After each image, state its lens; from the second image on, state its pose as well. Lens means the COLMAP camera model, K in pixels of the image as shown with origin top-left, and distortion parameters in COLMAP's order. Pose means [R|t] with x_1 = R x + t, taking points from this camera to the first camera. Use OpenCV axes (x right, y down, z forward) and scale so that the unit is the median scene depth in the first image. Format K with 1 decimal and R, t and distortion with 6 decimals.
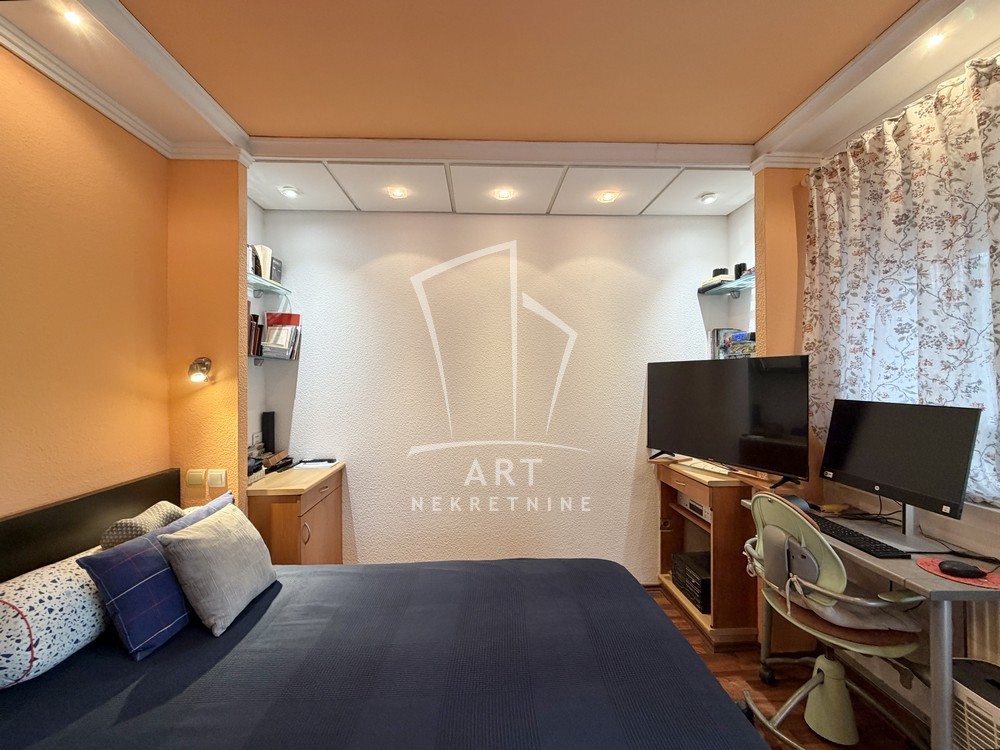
lens RADIAL K [[403.7, 0, 498.5], [0, 403.7, 375.6], [0, 0, 1]] dist [-0.002644, 0.000086]
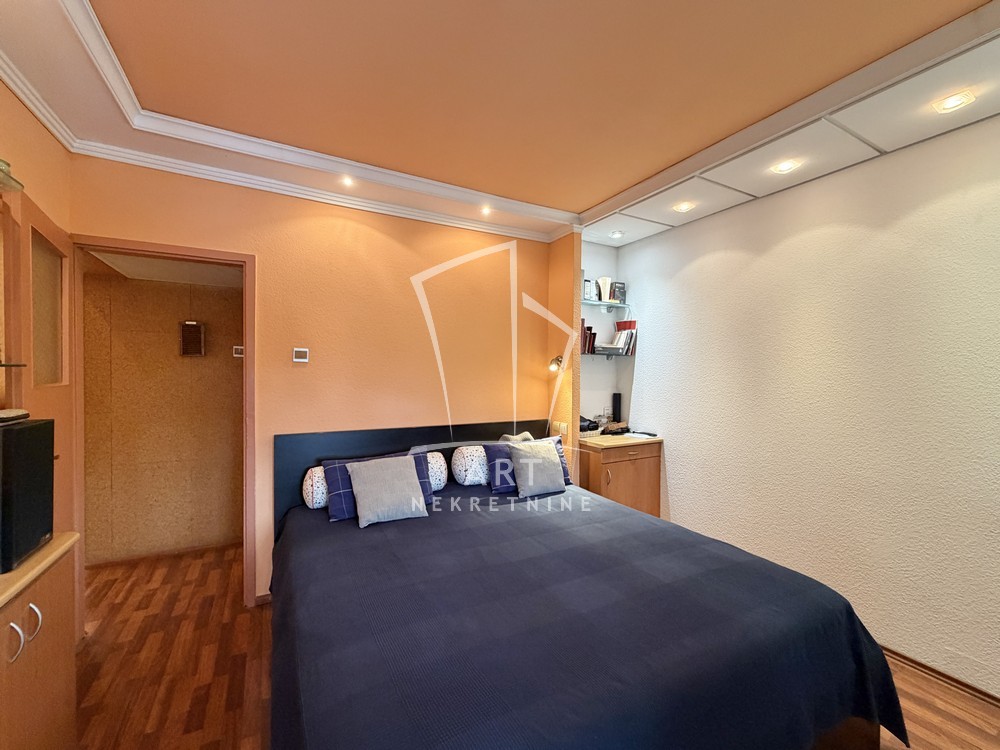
lens RADIAL K [[403.7, 0, 496.4], [0, 403.7, 373.9], [0, 0, 1]] dist [-0.002644, 0.000086]
pose [[0.441839, 0.014795, -0.896972, 0.615359], [-0.001660, 0.999876, 0.015674, 0.003502], [0.897093, -0.005436, 0.441809, 0.014325]]
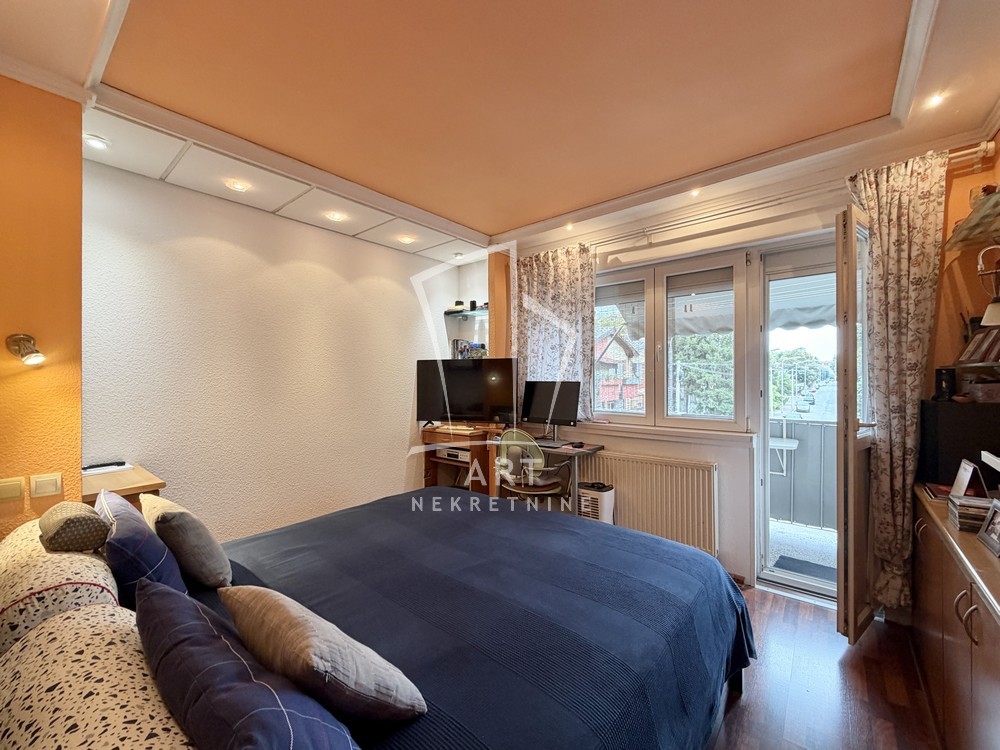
lens RADIAL K [[403.7, 0, 495.1], [0, 403.7, 375.8], [0, 0, 1]] dist [-0.002644, 0.000086]
pose [[0.675841, 0.003080, 0.737041, -0.628440], [-0.002467, 0.999995, -0.001916, 0.032274], [-0.737044, -0.000523, 0.675845, -0.189882]]
